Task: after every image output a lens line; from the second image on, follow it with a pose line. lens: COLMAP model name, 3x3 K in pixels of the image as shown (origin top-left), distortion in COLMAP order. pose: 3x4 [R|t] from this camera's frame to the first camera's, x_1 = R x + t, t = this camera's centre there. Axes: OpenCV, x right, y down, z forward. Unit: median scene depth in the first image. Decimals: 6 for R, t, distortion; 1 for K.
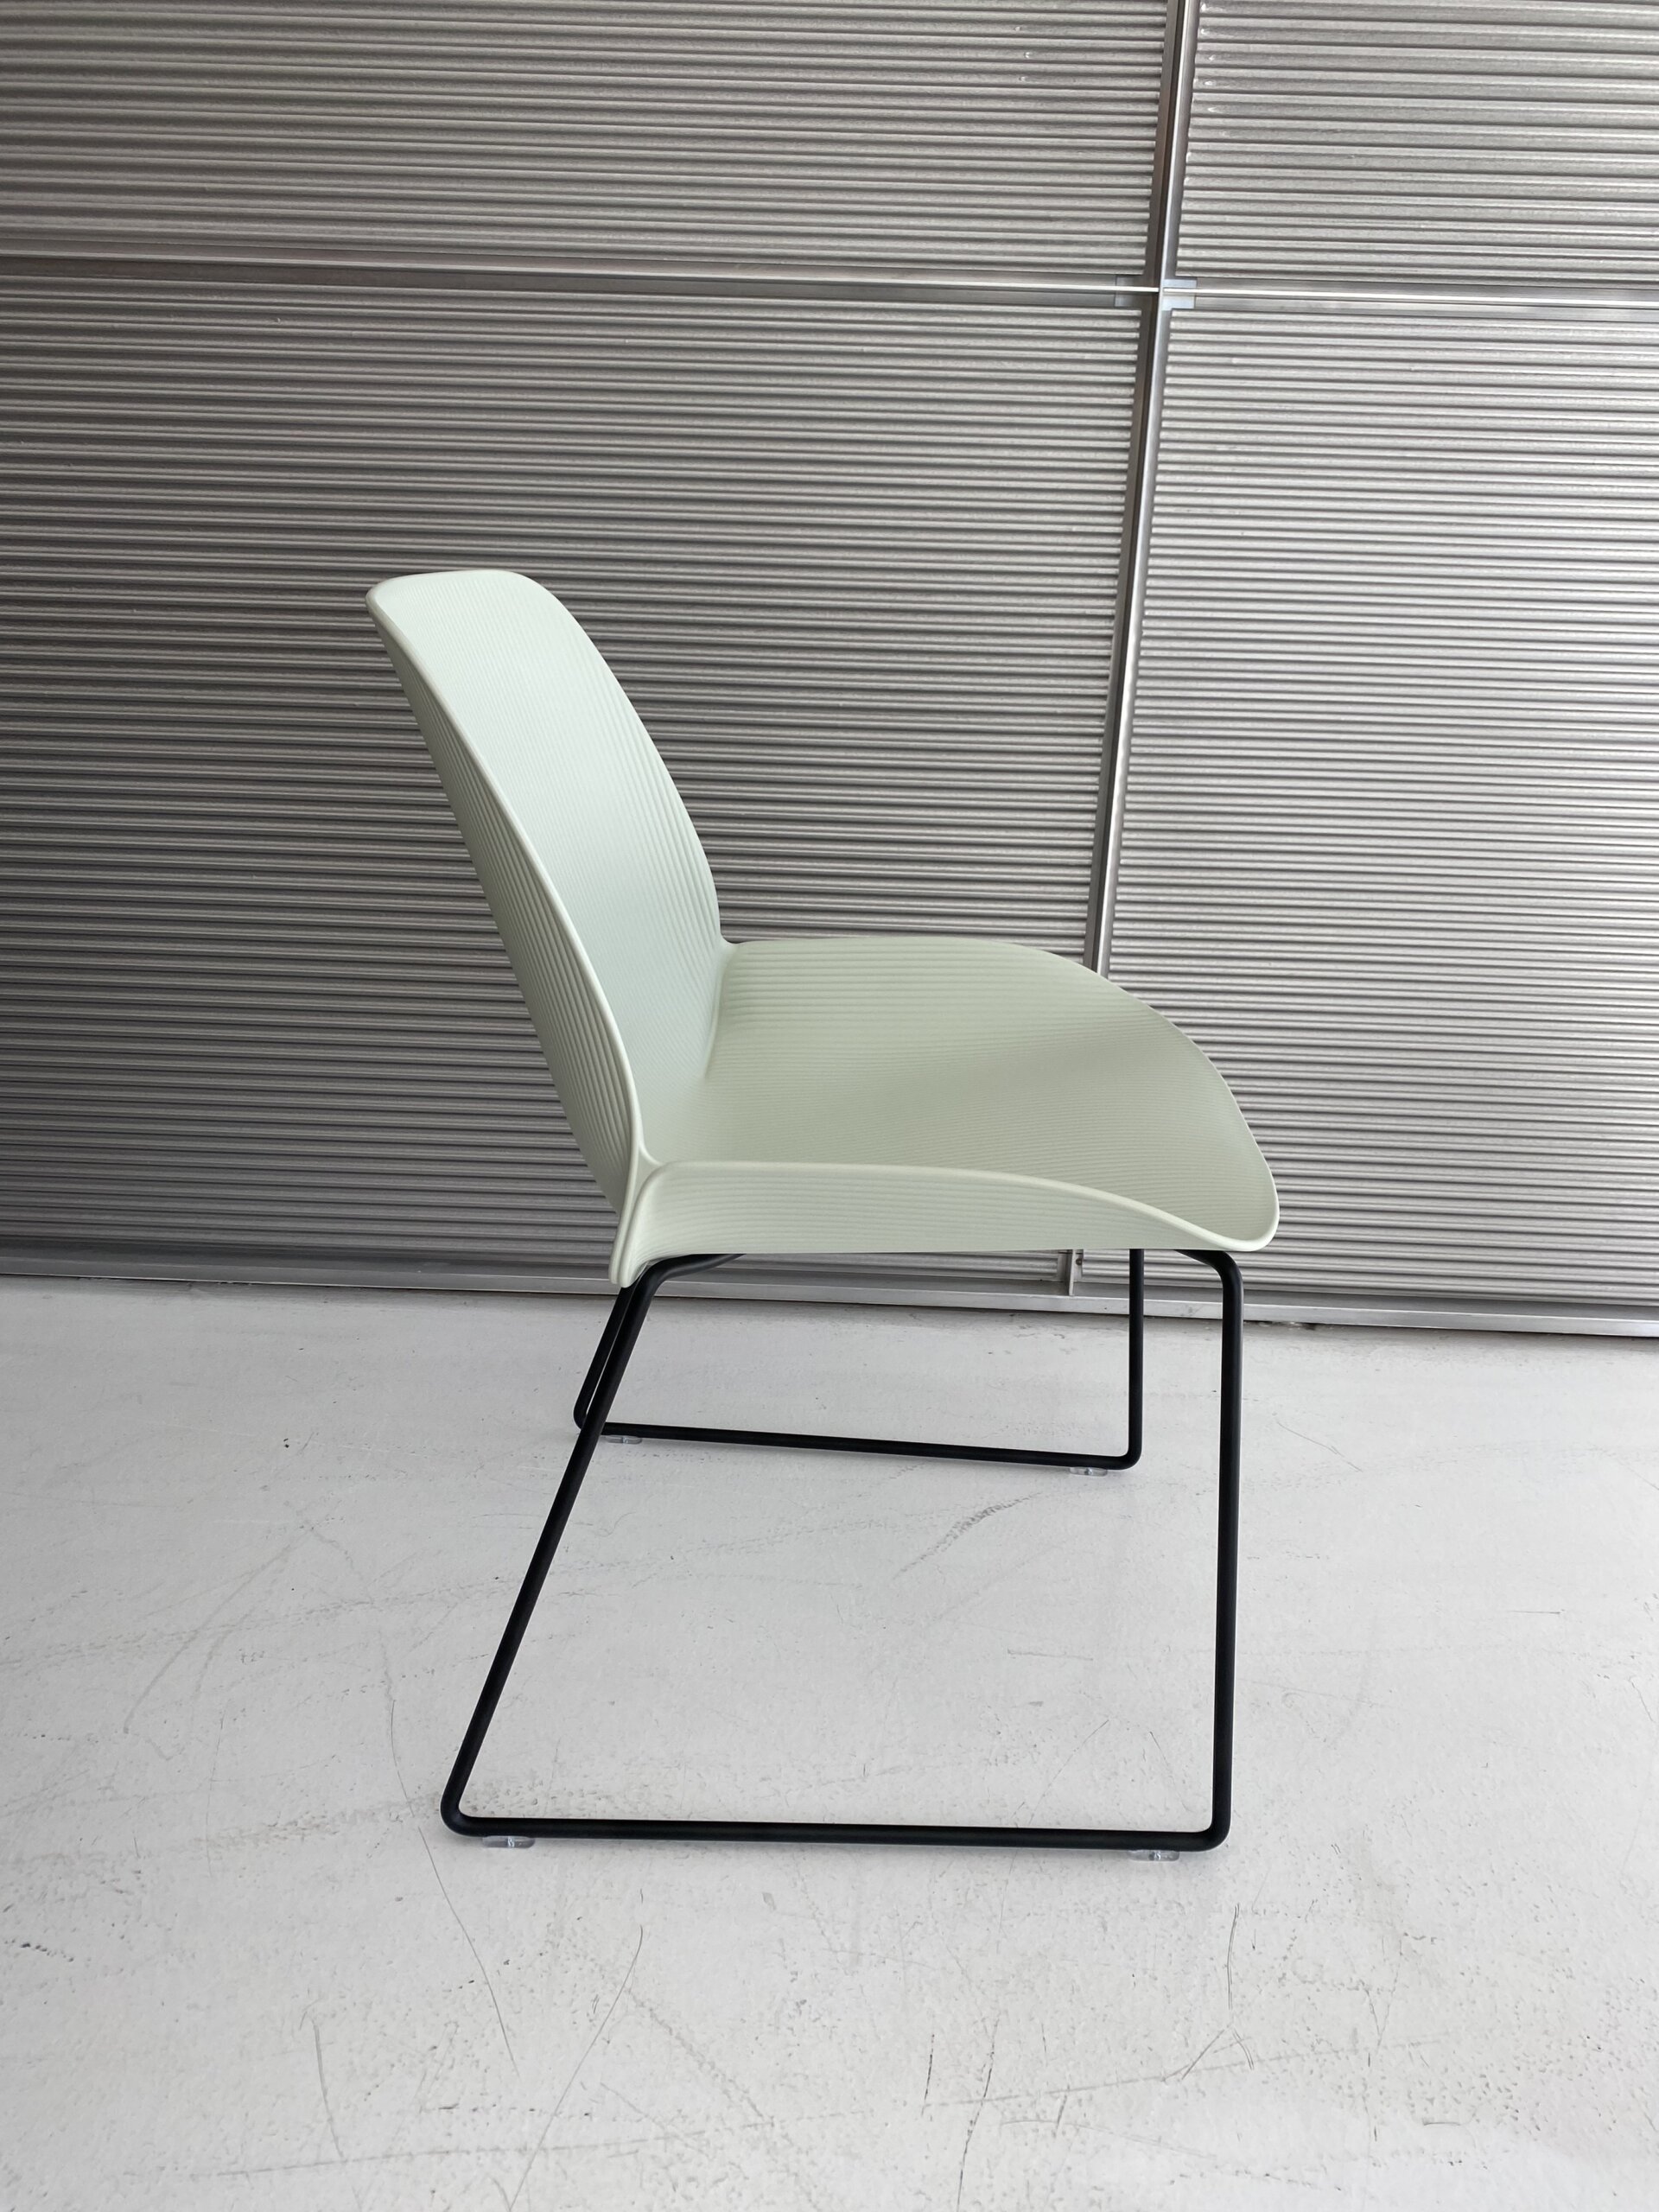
lens RADIAL K [[1688.5, 0, 837.3], [0, 1688.5, 1086.8], [0, 0, 1]] dist [0.012918, -0.017006]
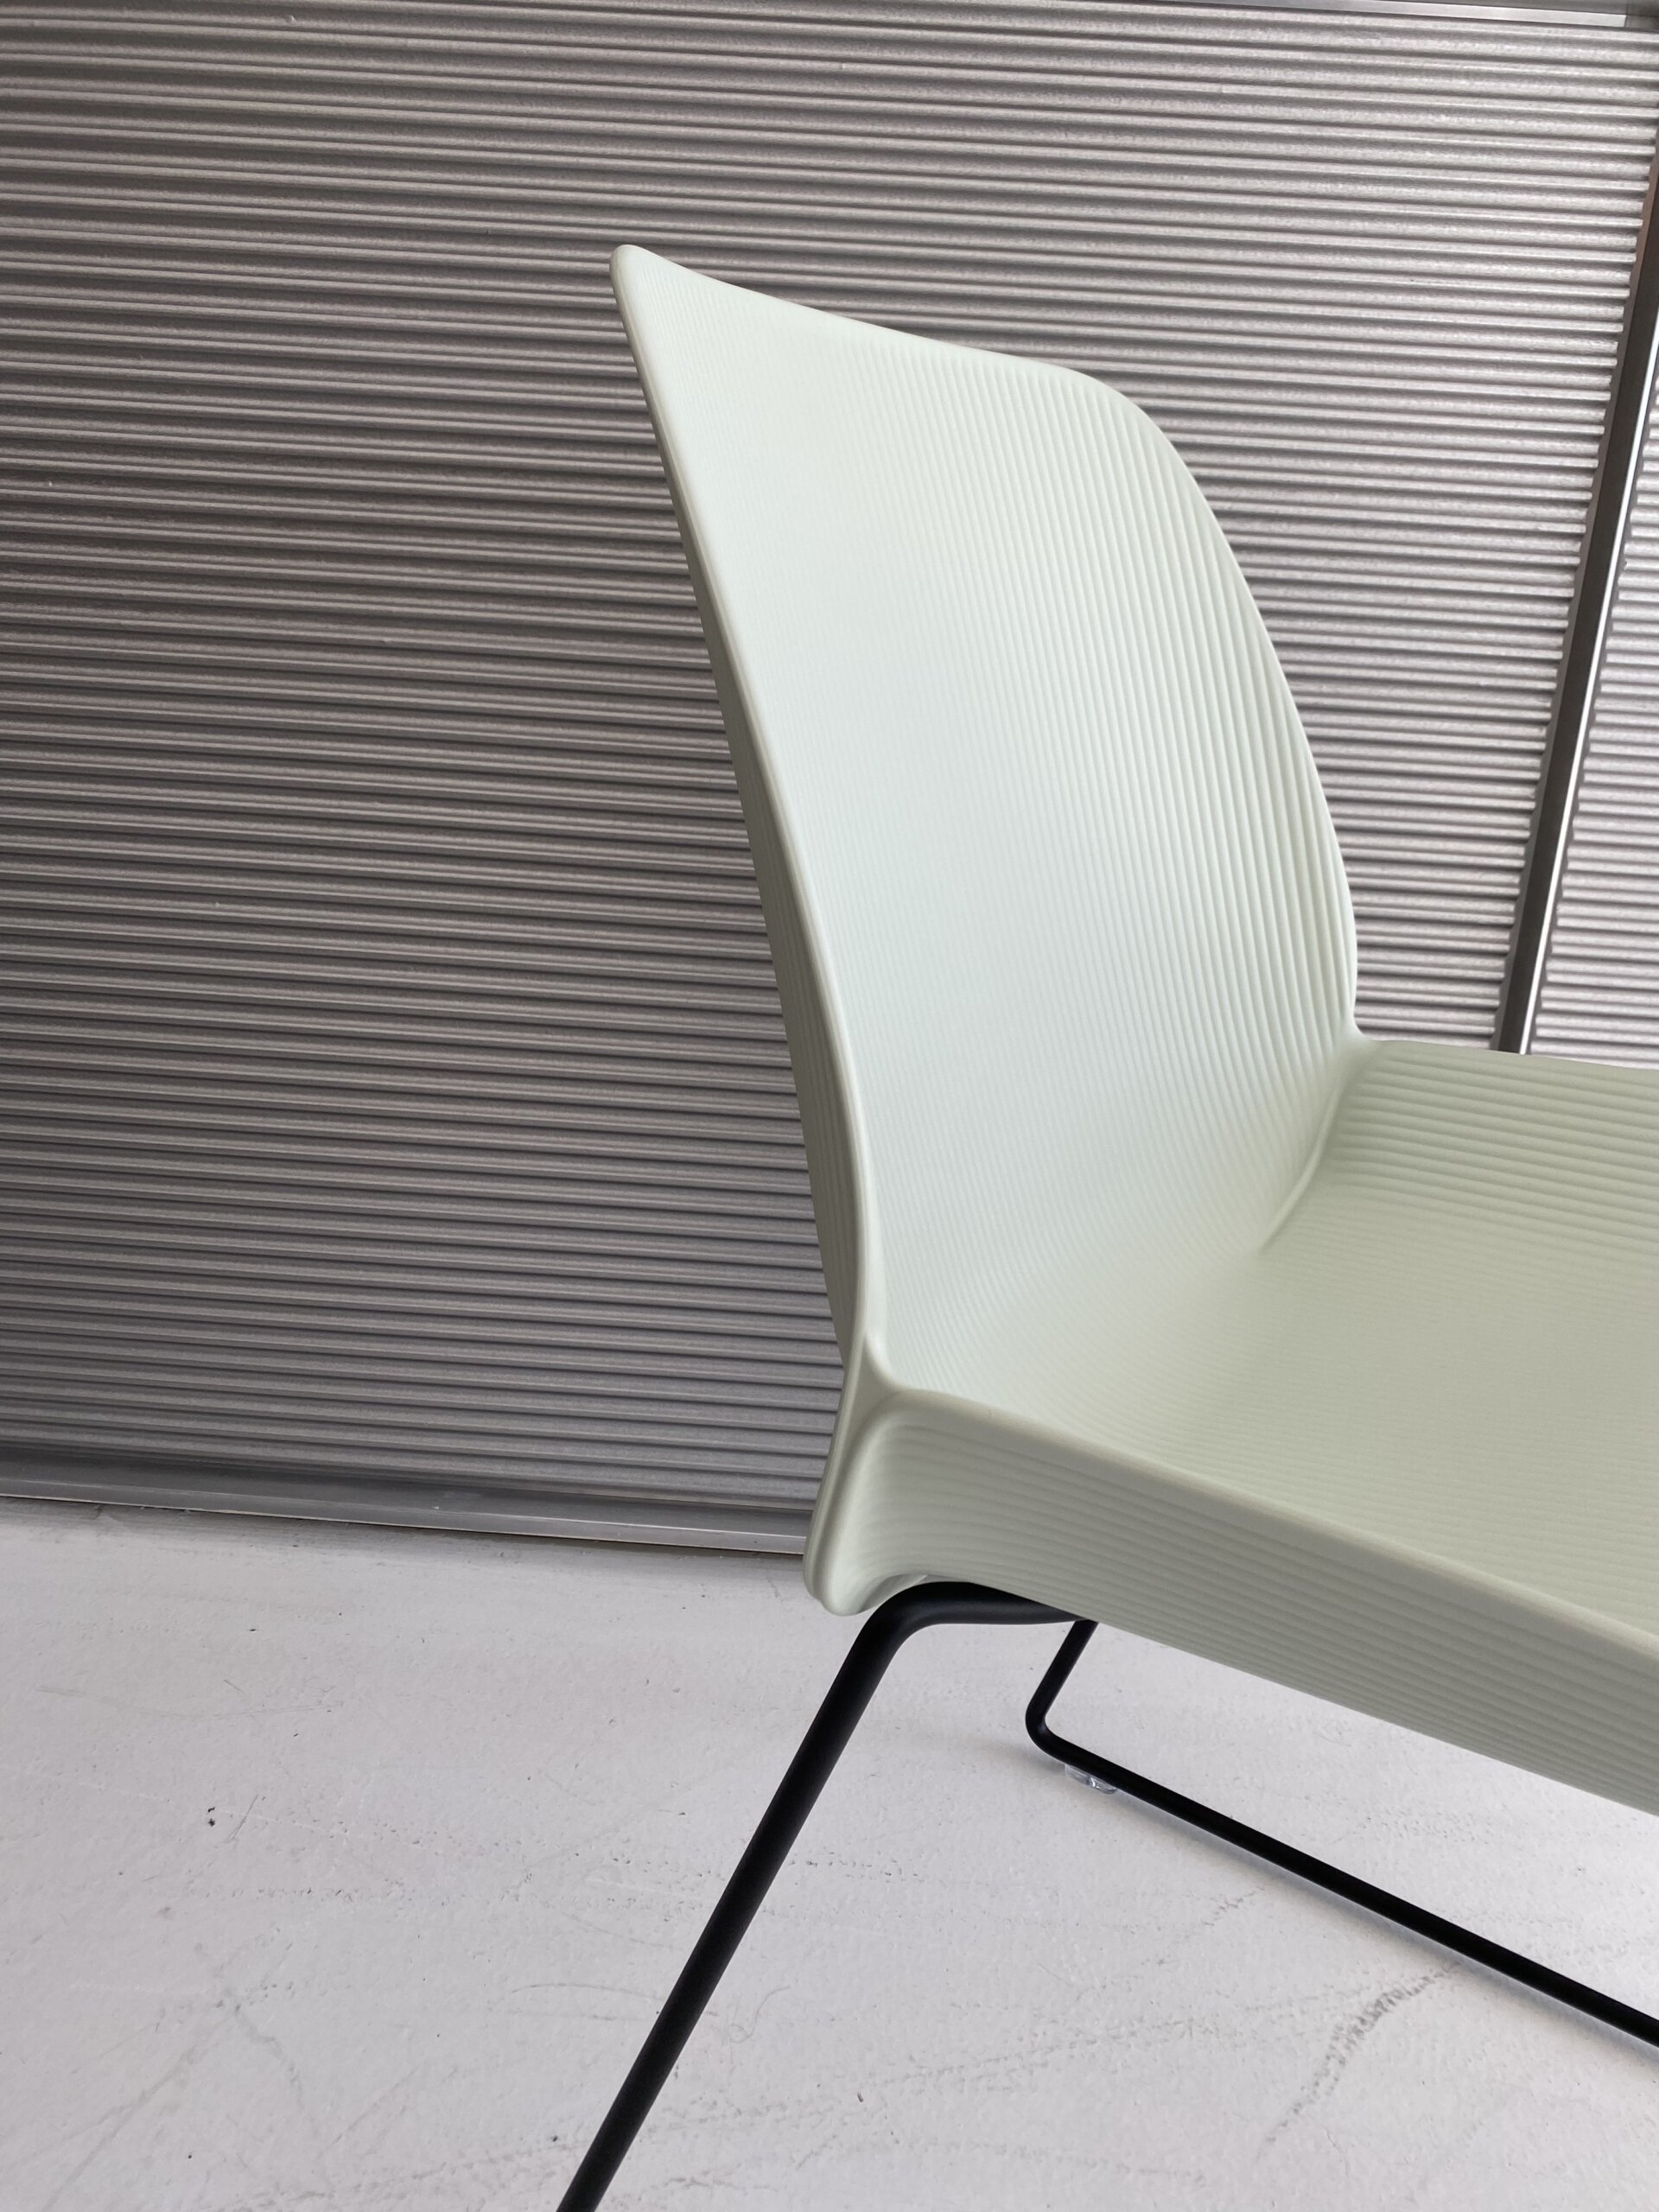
lens RADIAL K [[1688.5, 0, 837.6], [0, 1688.5, 1077.9], [0, 0, 1]] dist [0.012918, -0.017006]
pose [[0.999395, 0.032917, -0.011224, -0.110254], [-0.033548, 0.997539, -0.061567, -0.028800], [0.009169, 0.061907, 0.998040, 0.409111]]
